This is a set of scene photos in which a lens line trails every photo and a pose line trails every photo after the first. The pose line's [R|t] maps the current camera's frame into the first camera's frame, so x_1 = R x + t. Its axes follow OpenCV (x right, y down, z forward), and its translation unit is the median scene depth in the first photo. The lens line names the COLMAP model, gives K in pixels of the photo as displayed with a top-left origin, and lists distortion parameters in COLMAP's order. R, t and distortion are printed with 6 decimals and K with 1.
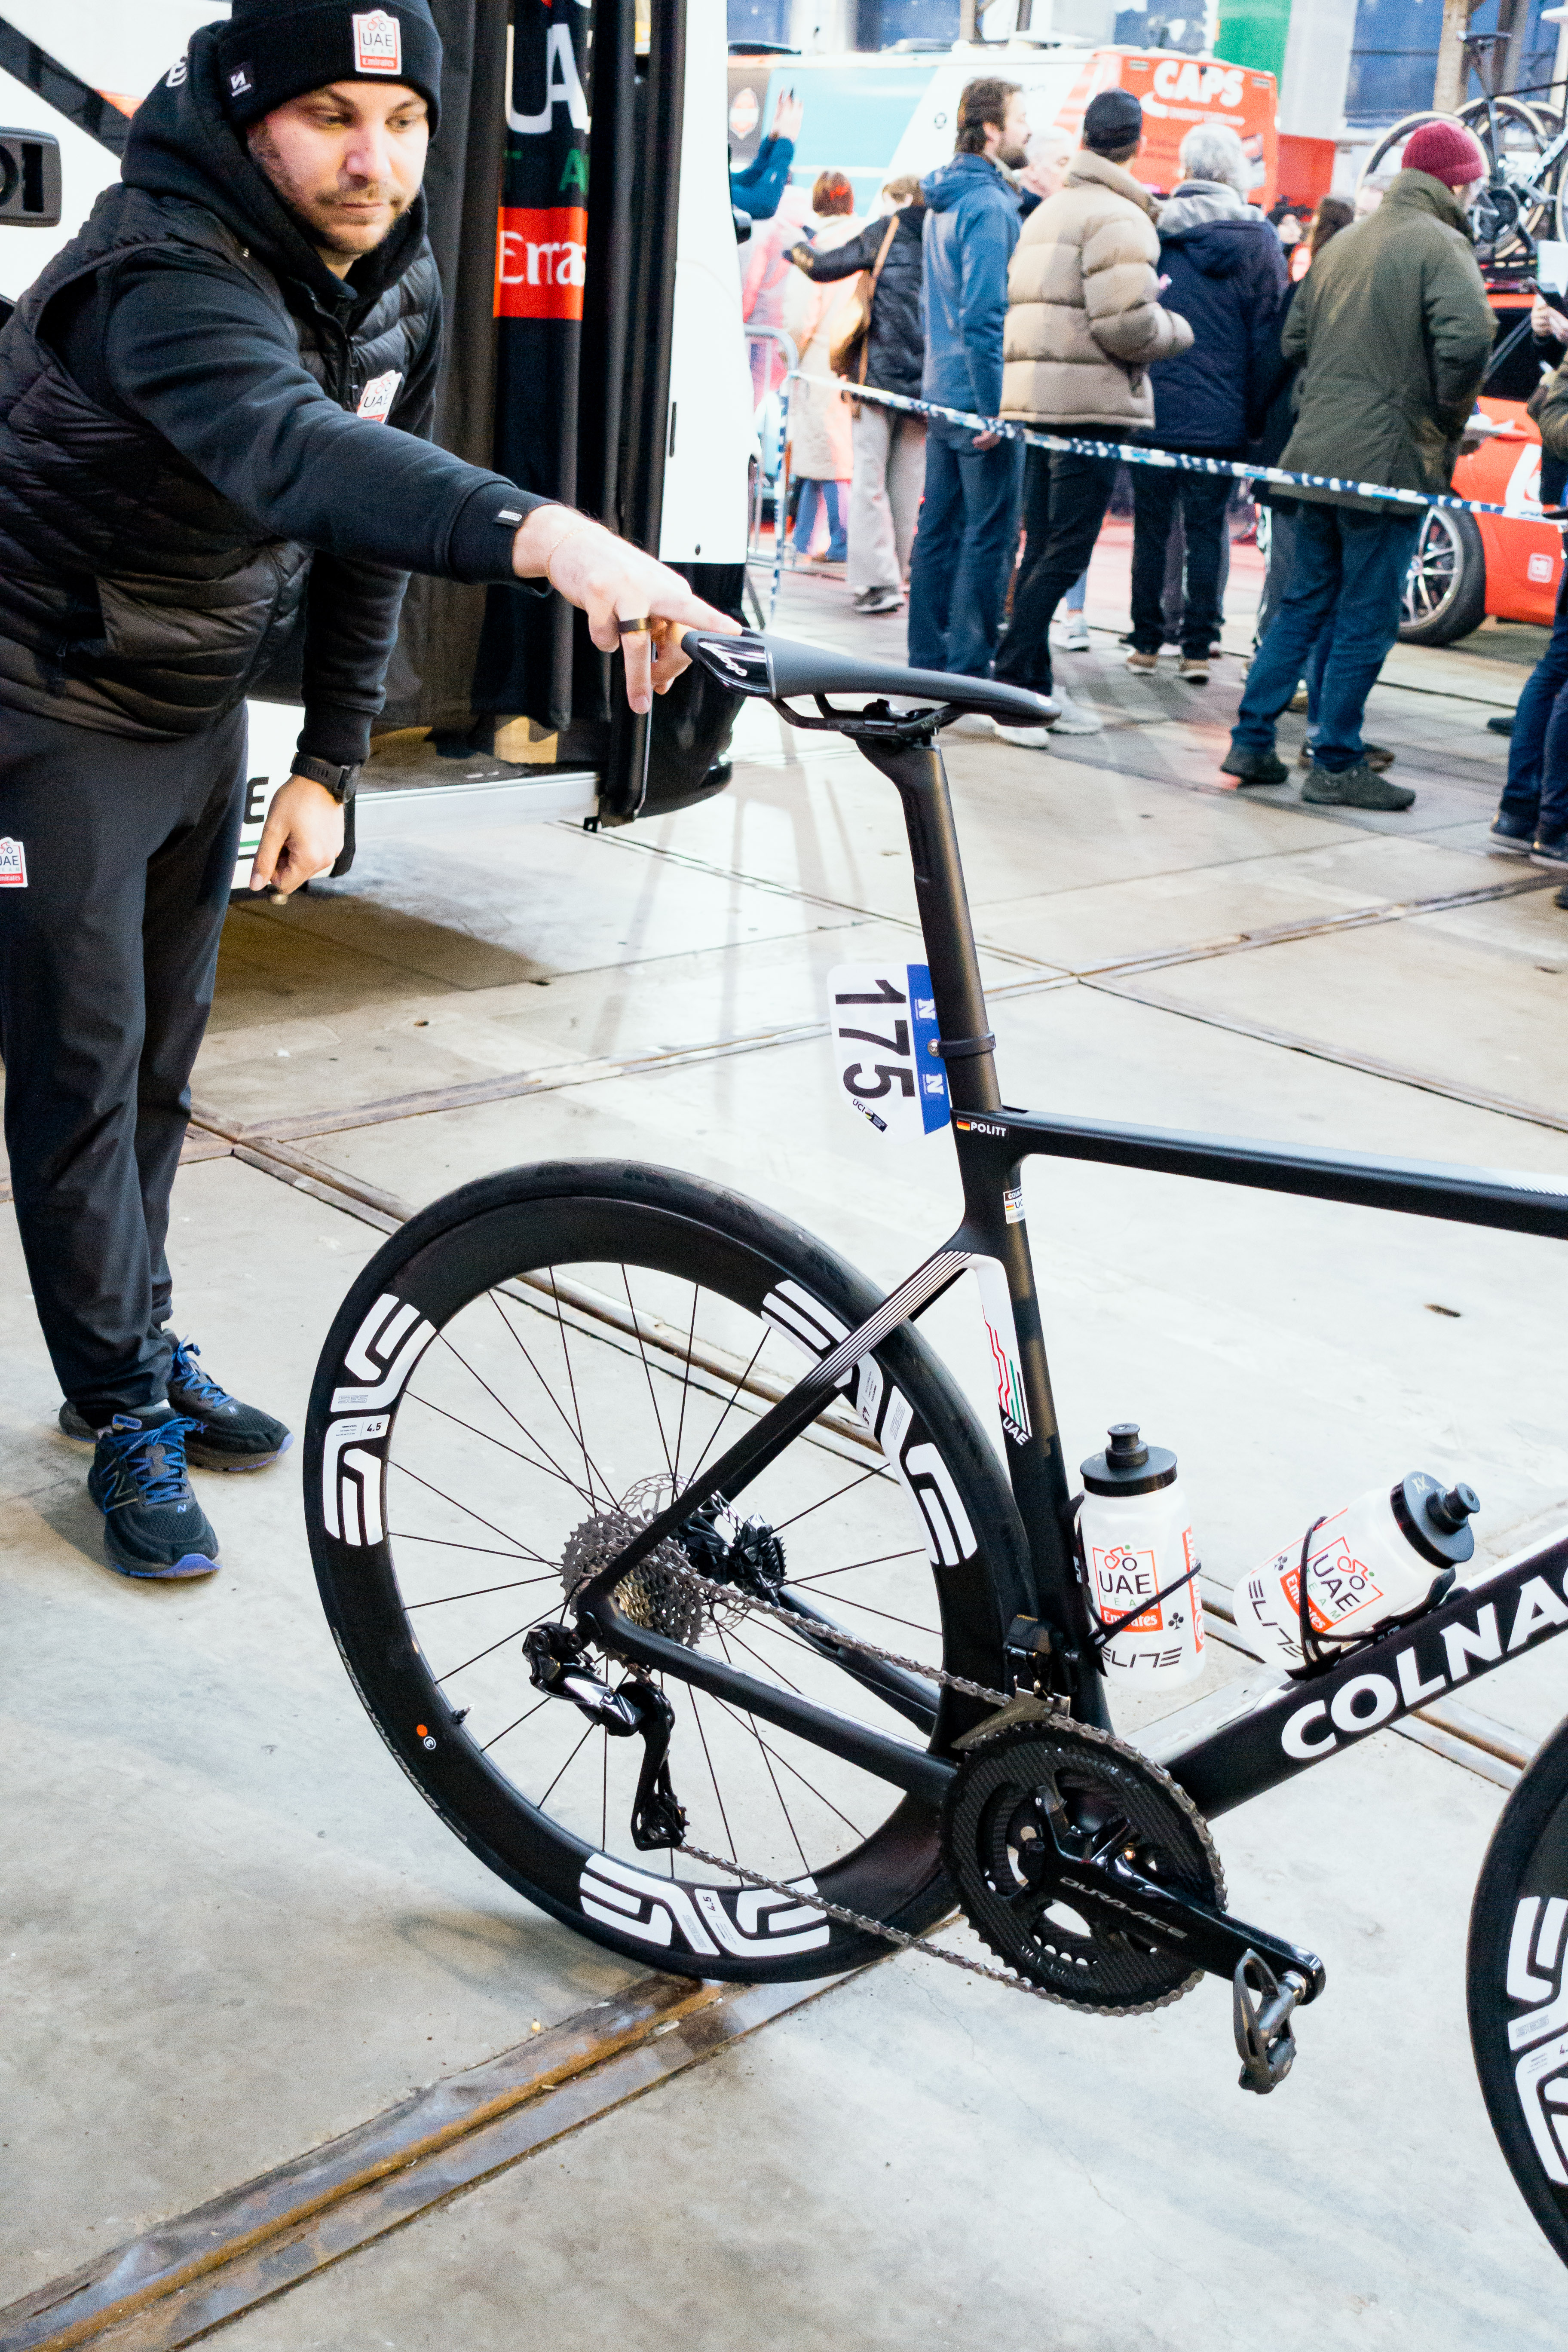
lens RADIAL K [[2858.6, 0, 784.0], [0, 2858.6, 1176.0], [0, 0, 1]] dist [0.069620, 0.095117]
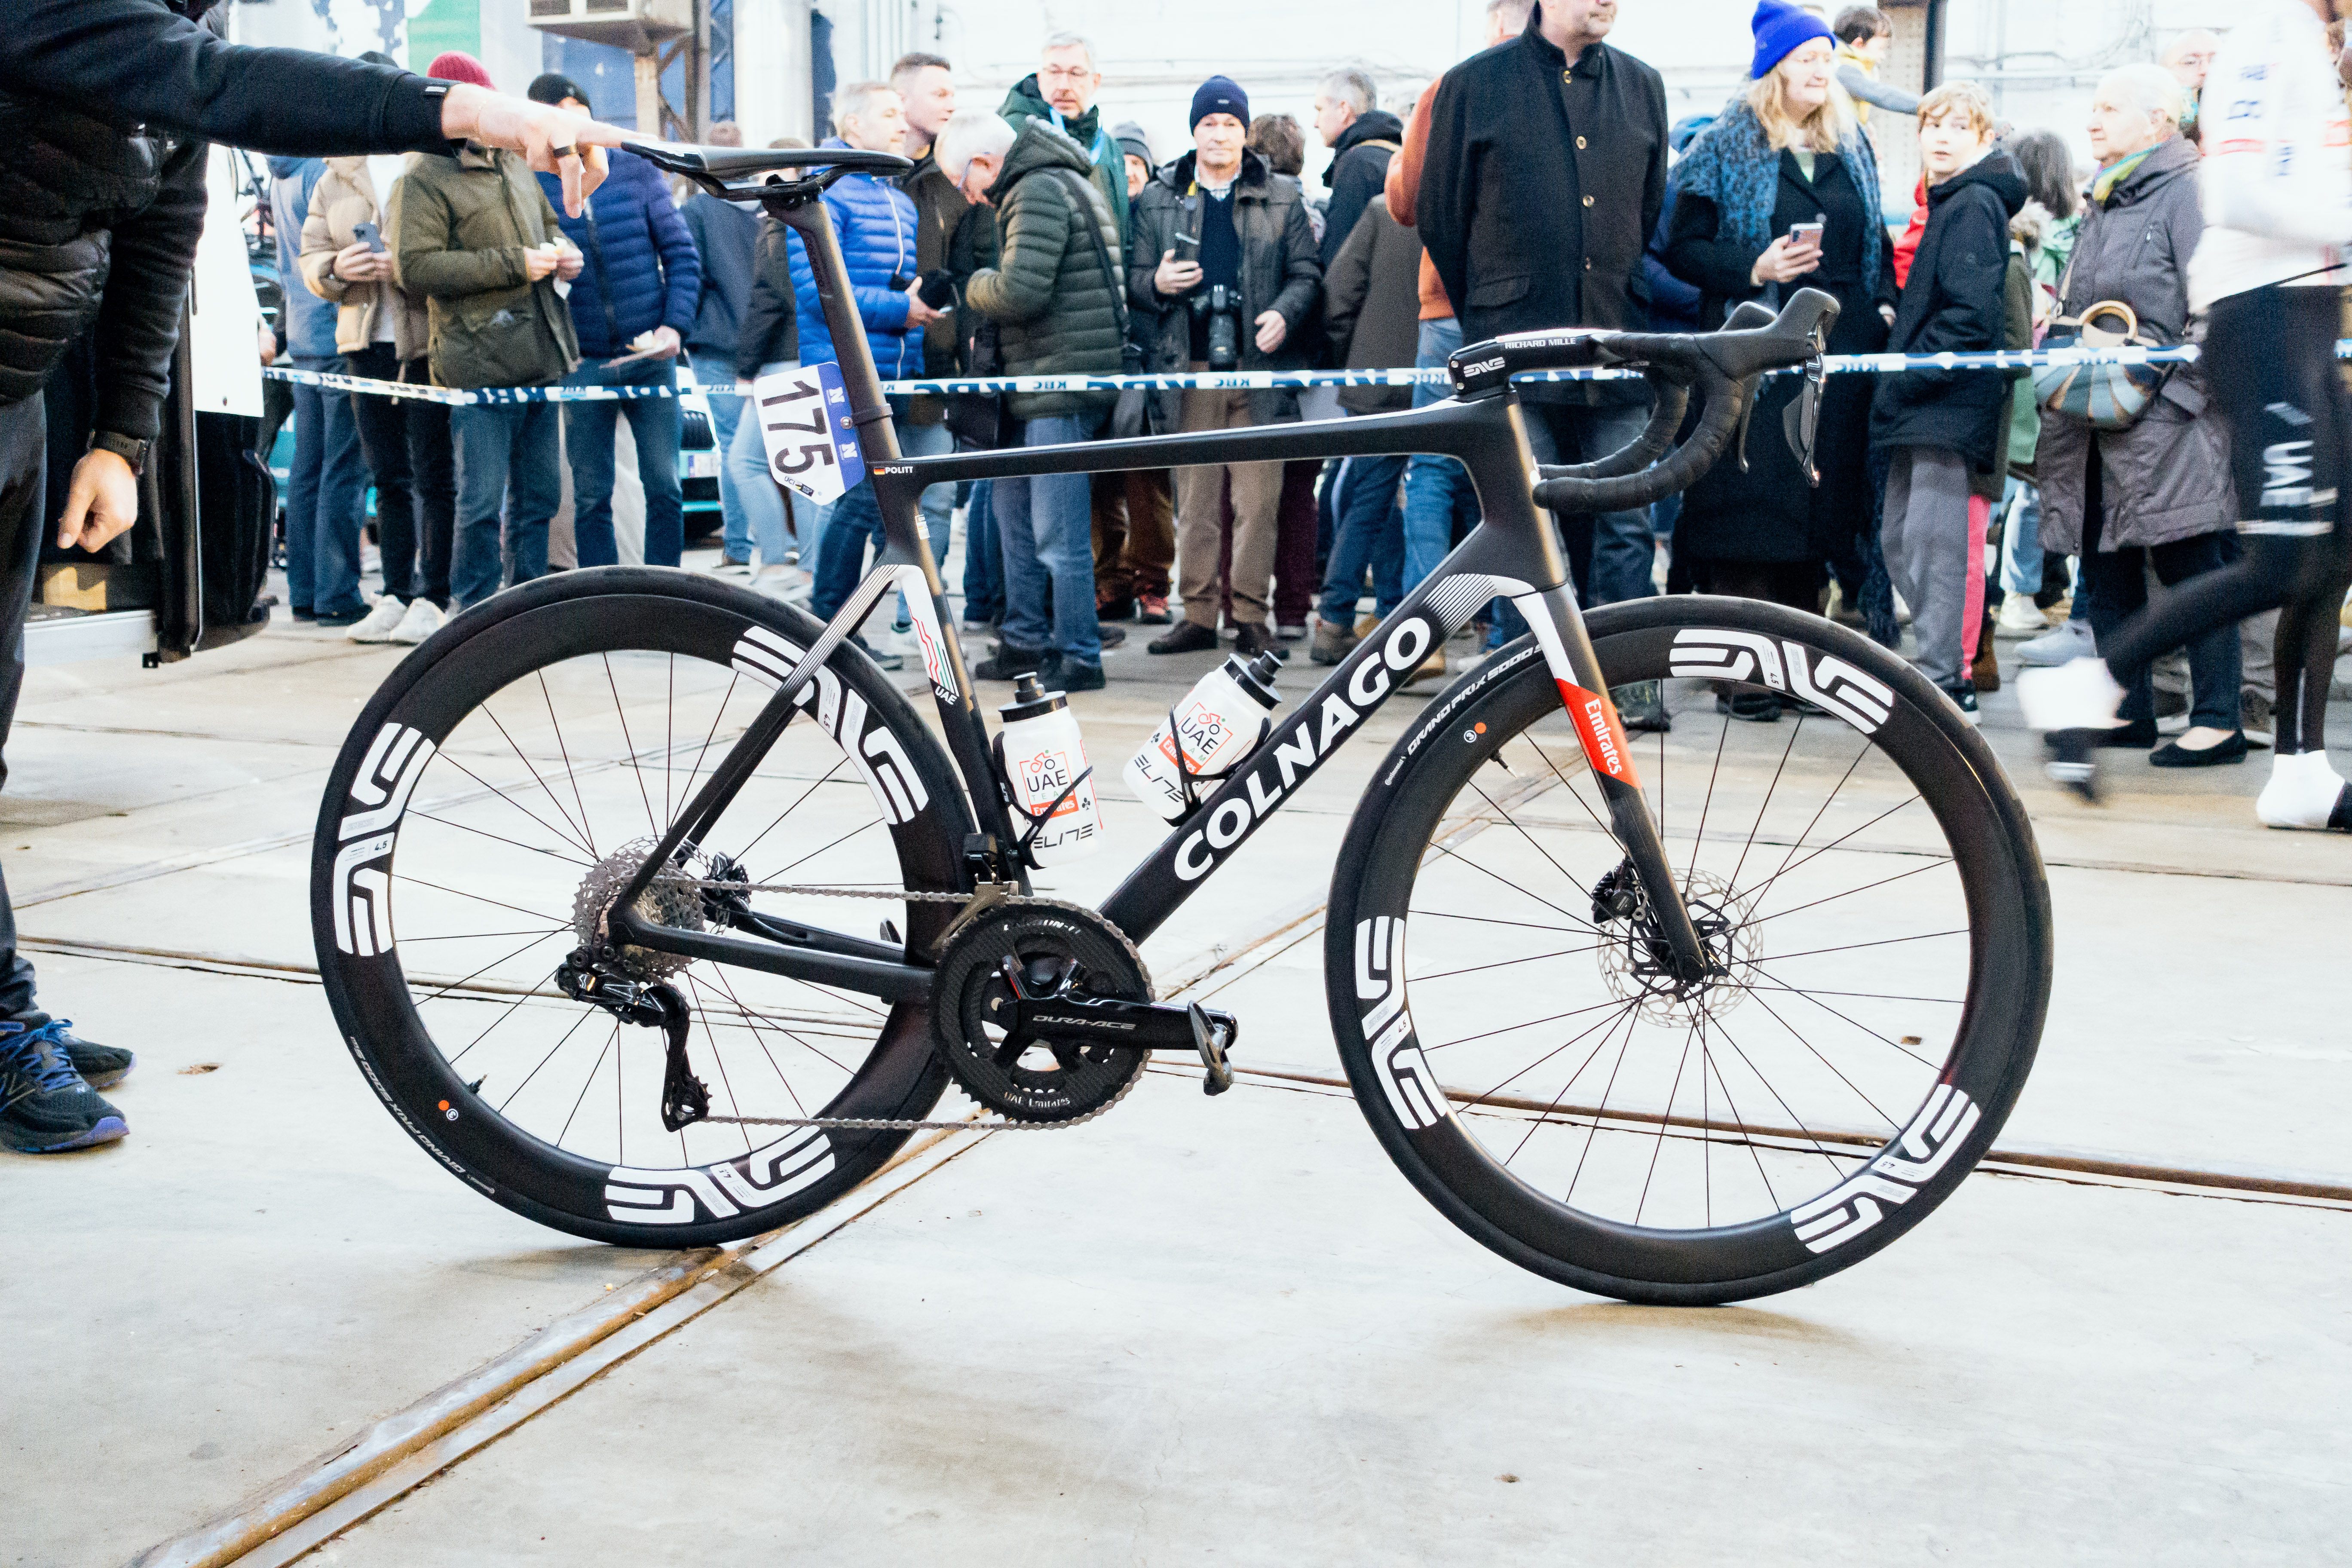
lens RADIAL K [[2886.5, 0, 1177.1], [0, 2886.5, 696.7], [0, 0, 1]] dist [0.242287, -0.650462]
pose [[0.919822, -0.120133, 0.373491, -0.315077], [0.186607, 0.971354, -0.147136, 0.296541], [-0.345116, 0.205035, 0.915891, -0.284701]]
